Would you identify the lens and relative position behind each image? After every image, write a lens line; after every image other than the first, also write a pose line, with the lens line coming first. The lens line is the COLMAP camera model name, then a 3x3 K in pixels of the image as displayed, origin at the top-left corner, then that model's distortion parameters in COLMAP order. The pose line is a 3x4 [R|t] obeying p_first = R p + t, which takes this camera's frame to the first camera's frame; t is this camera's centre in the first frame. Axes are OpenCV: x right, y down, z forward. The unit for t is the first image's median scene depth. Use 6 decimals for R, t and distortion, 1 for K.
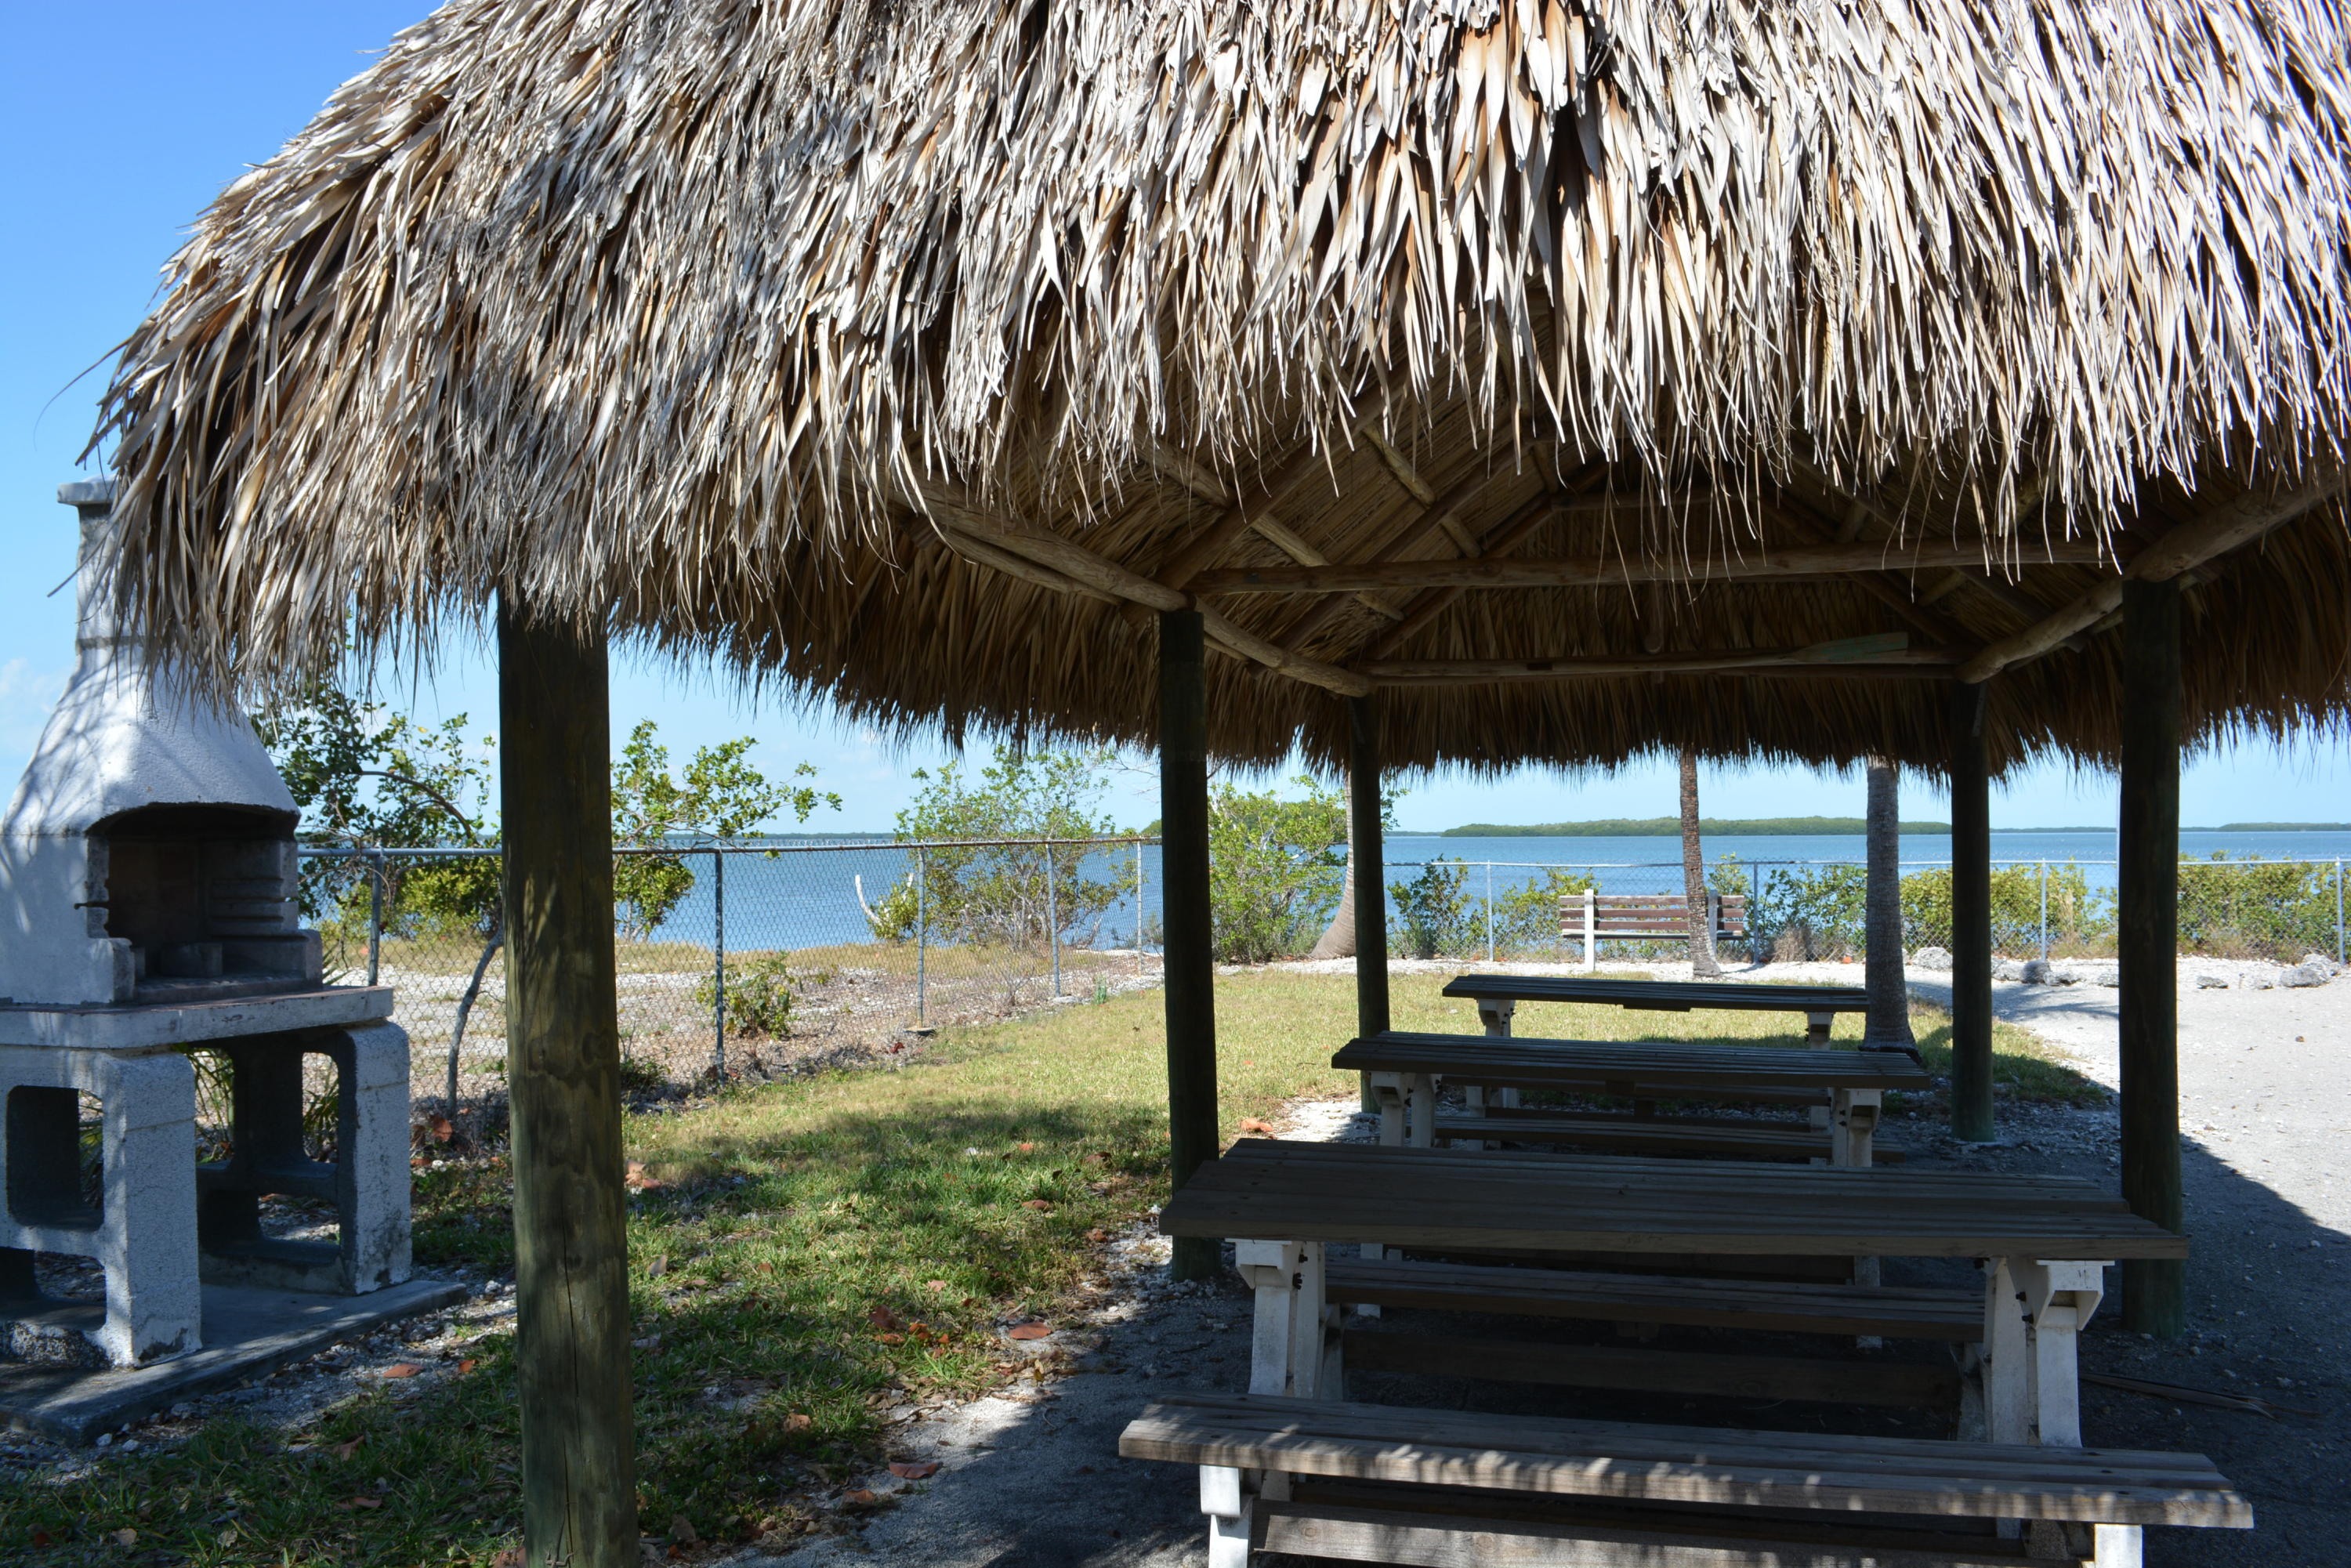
lens RADIAL K [[1848.2, 0, 1156.4], [0, 1848.2, 805.4], [0, 0, 1]] dist [-0.084148, 0.012092]
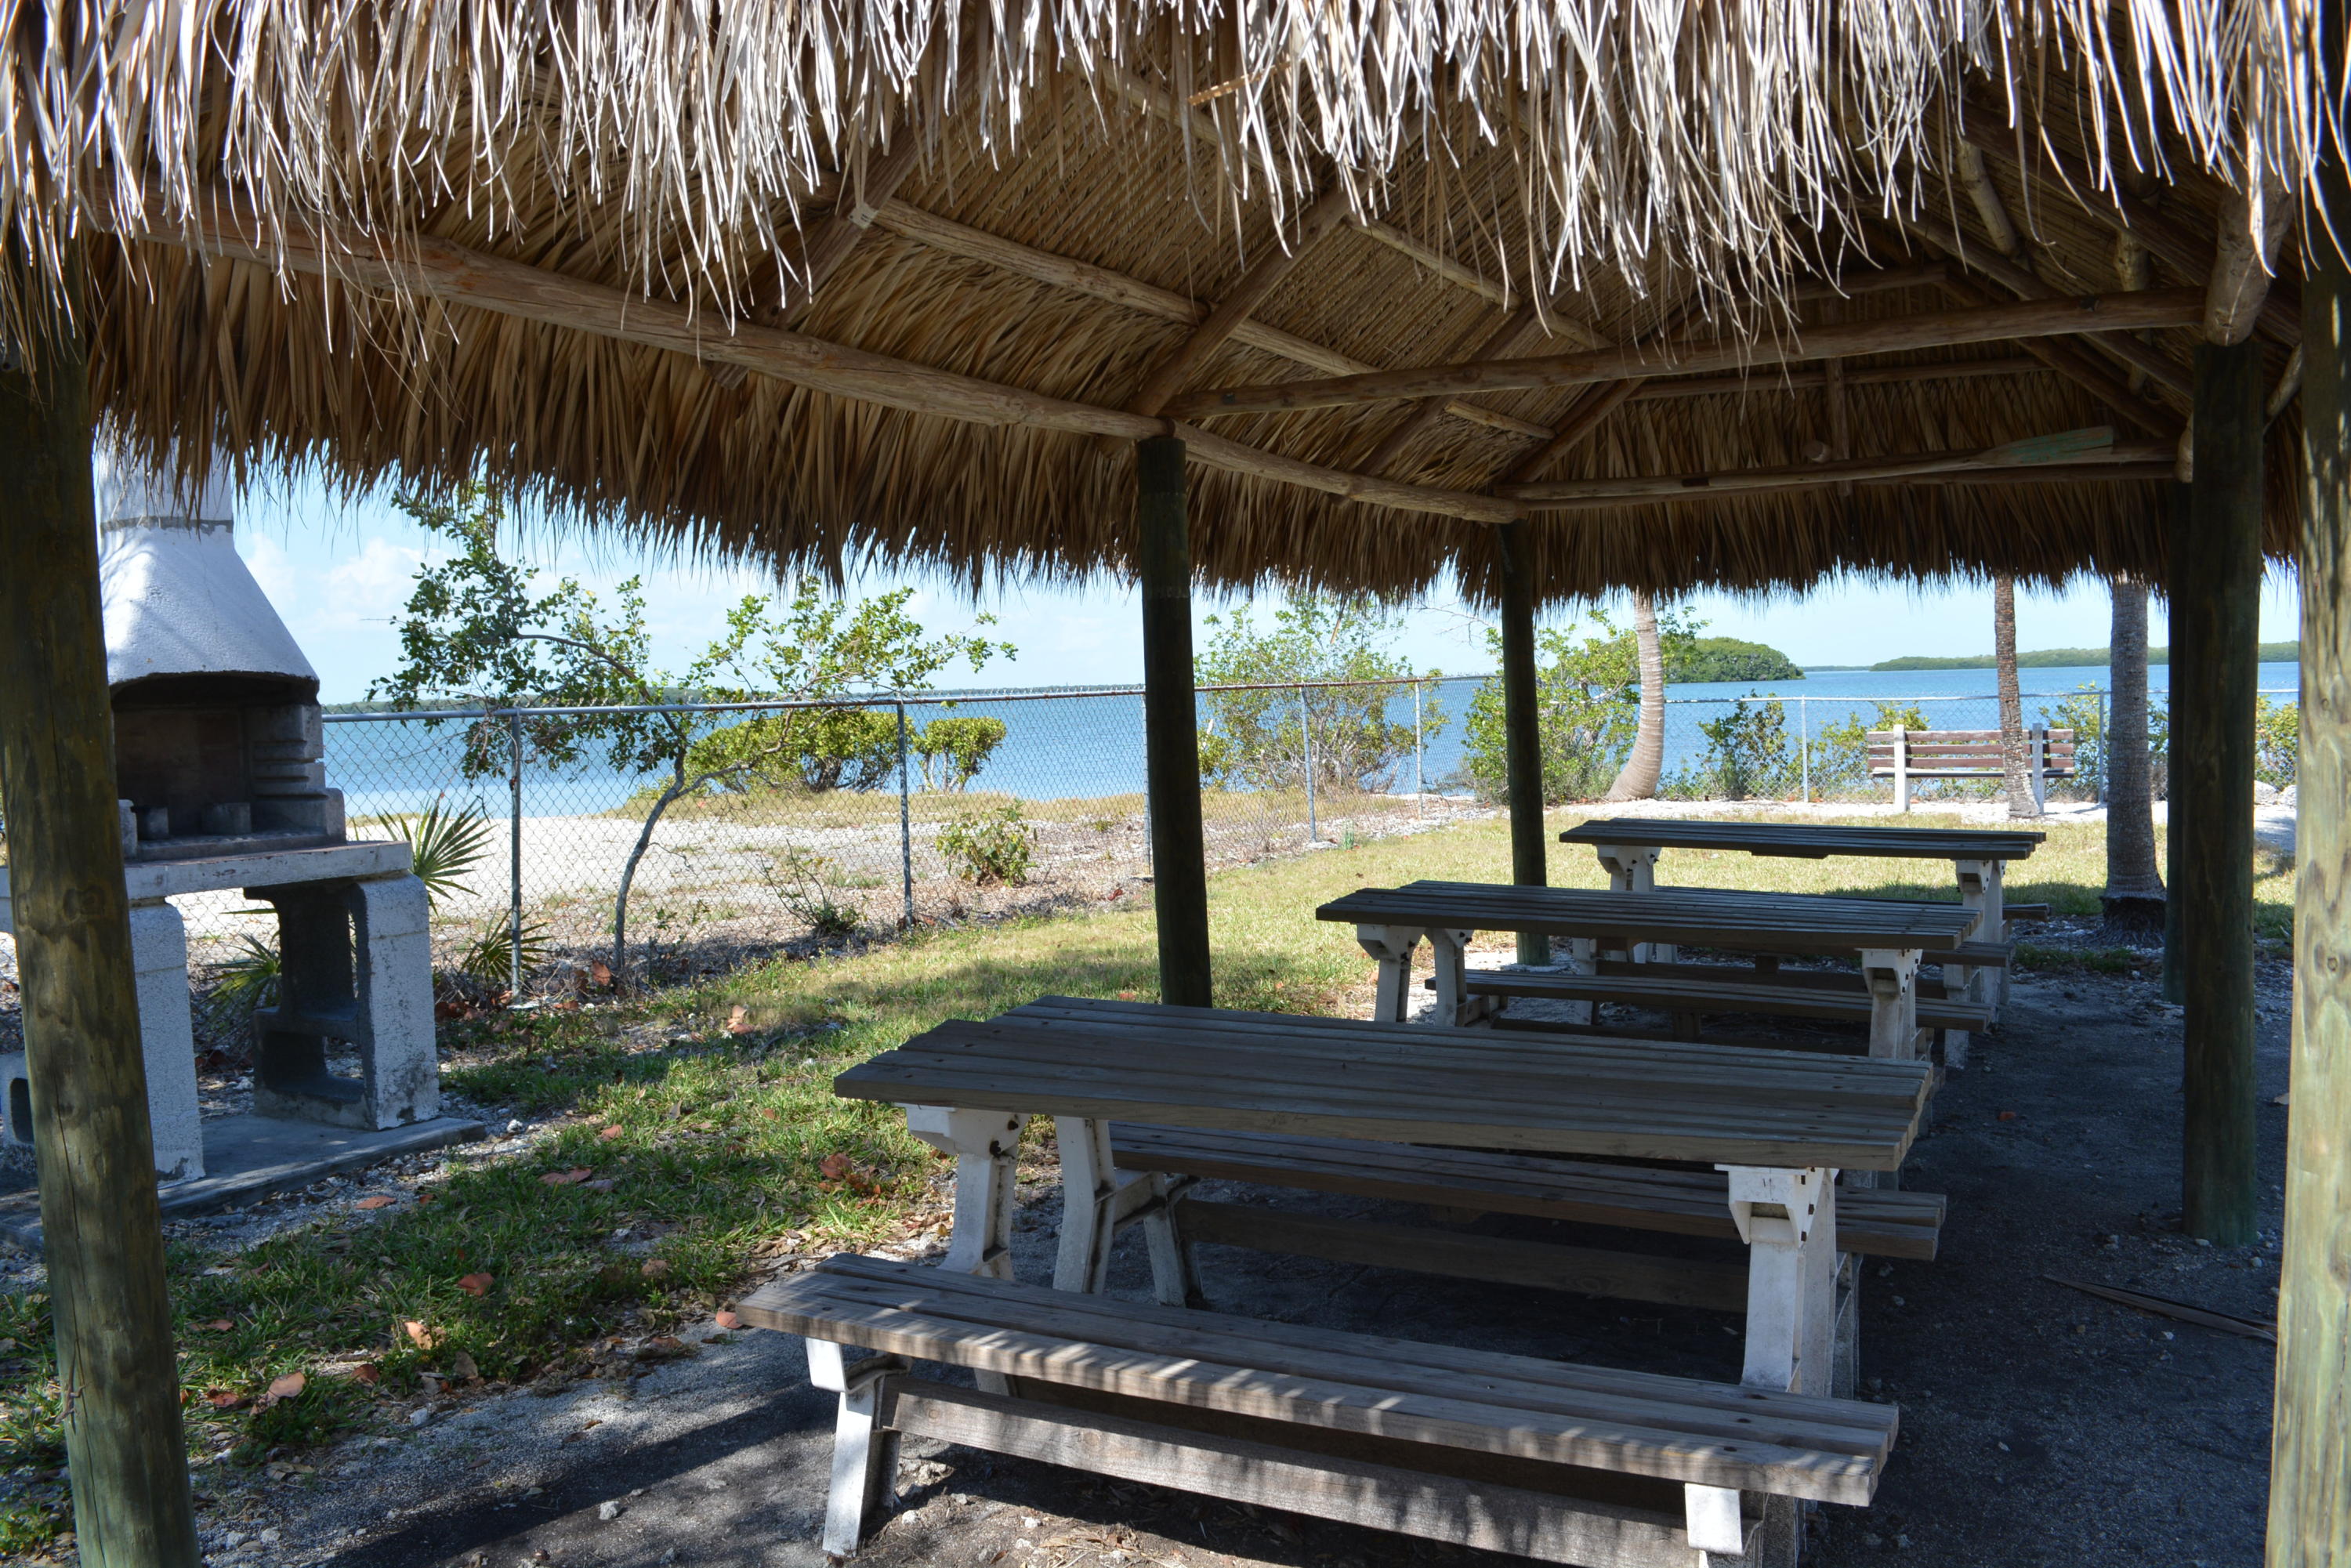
lens RADIAL K [[1848.2, 0, 1156.4], [0, 1848.2, 805.4], [0, 0, 1]] dist [-0.084148, 0.012092]
pose [[0.975732, -0.009025, -0.218782, 0.152160], [0.027350, 0.996349, 0.080877, 0.003820], [0.217253, -0.084898, 0.972416, 0.047938]]
